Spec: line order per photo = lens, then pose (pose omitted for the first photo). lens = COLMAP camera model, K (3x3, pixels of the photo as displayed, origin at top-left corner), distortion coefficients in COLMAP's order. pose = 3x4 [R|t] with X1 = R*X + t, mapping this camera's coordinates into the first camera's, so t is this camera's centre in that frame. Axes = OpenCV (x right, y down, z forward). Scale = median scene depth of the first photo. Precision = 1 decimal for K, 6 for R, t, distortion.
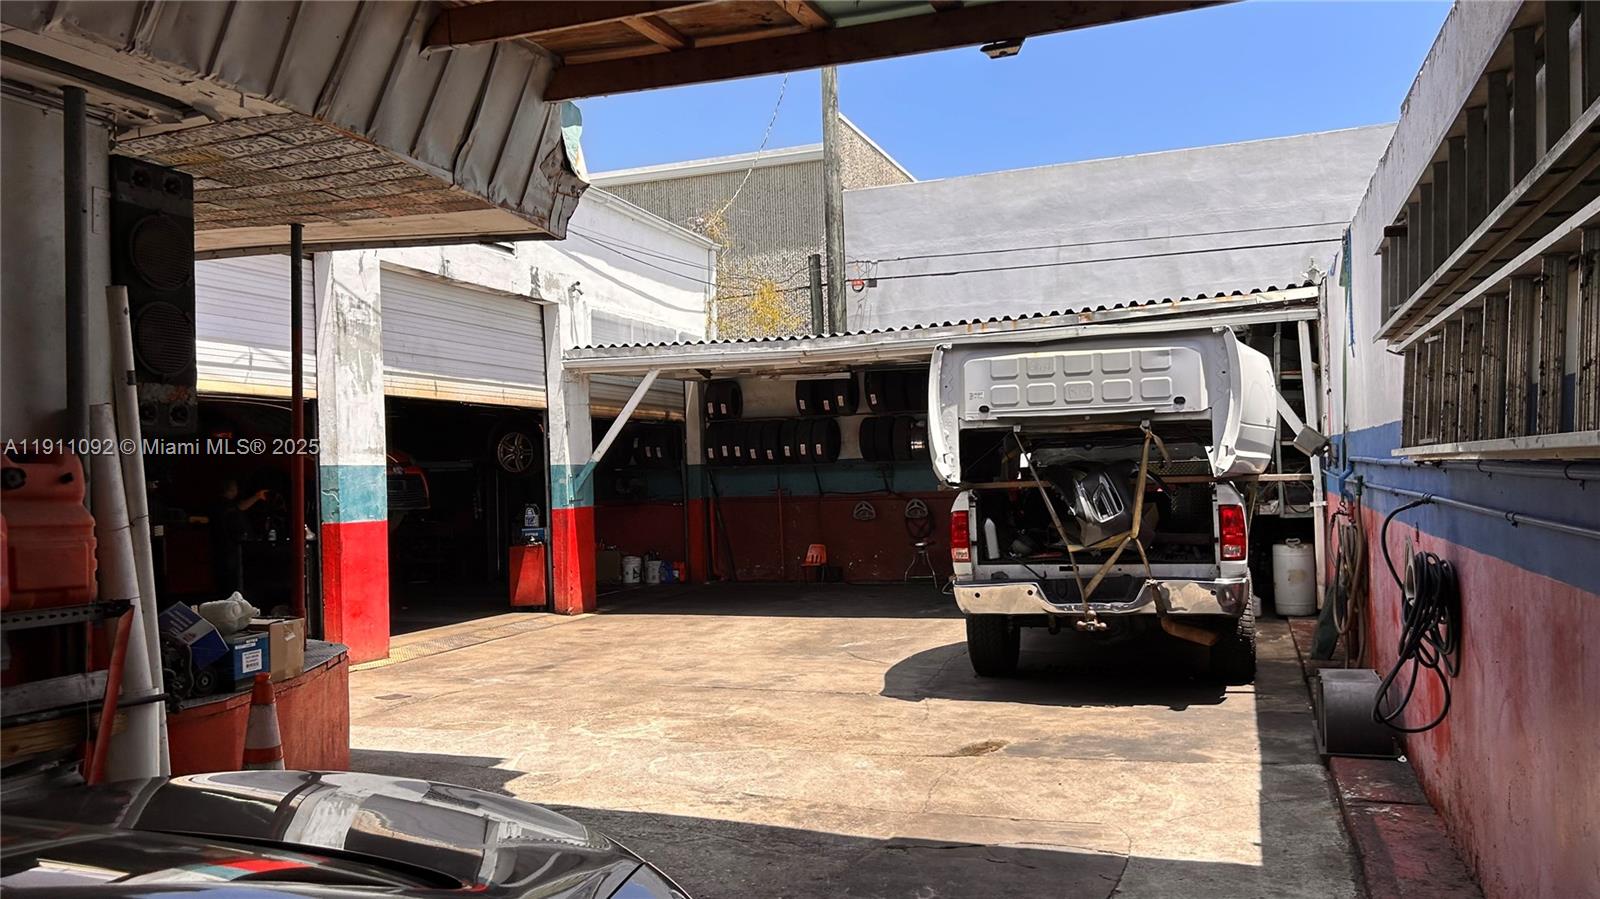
lens RADIAL K [[1196.3, 0, 761.4], [0, 1196.3, 454.3], [0, 0, 1]] dist [0.103498, -0.159795]
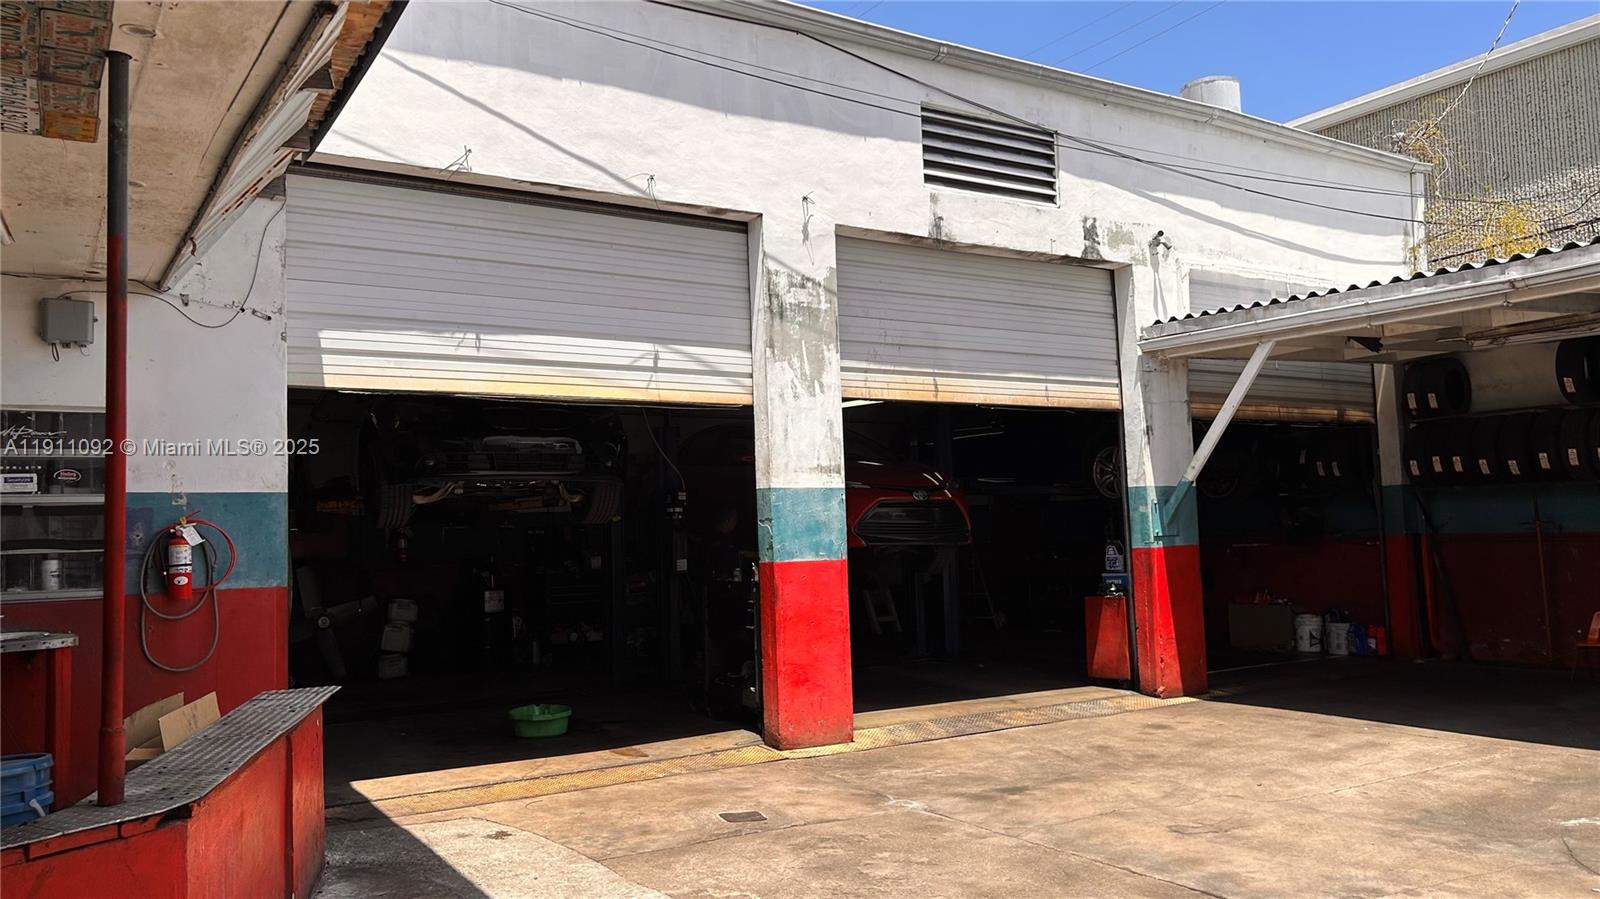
lens RADIAL K [[1196.3, 0, 761.4], [0, 1196.3, 454.3], [0, 0, 1]] dist [0.103498, -0.159795]
pose [[0.807841, -0.032961, -0.588478, 0.077250], [0.016798, 0.999317, -0.032912, 0.009539], [0.589161, 0.016702, 0.807843, 0.282012]]
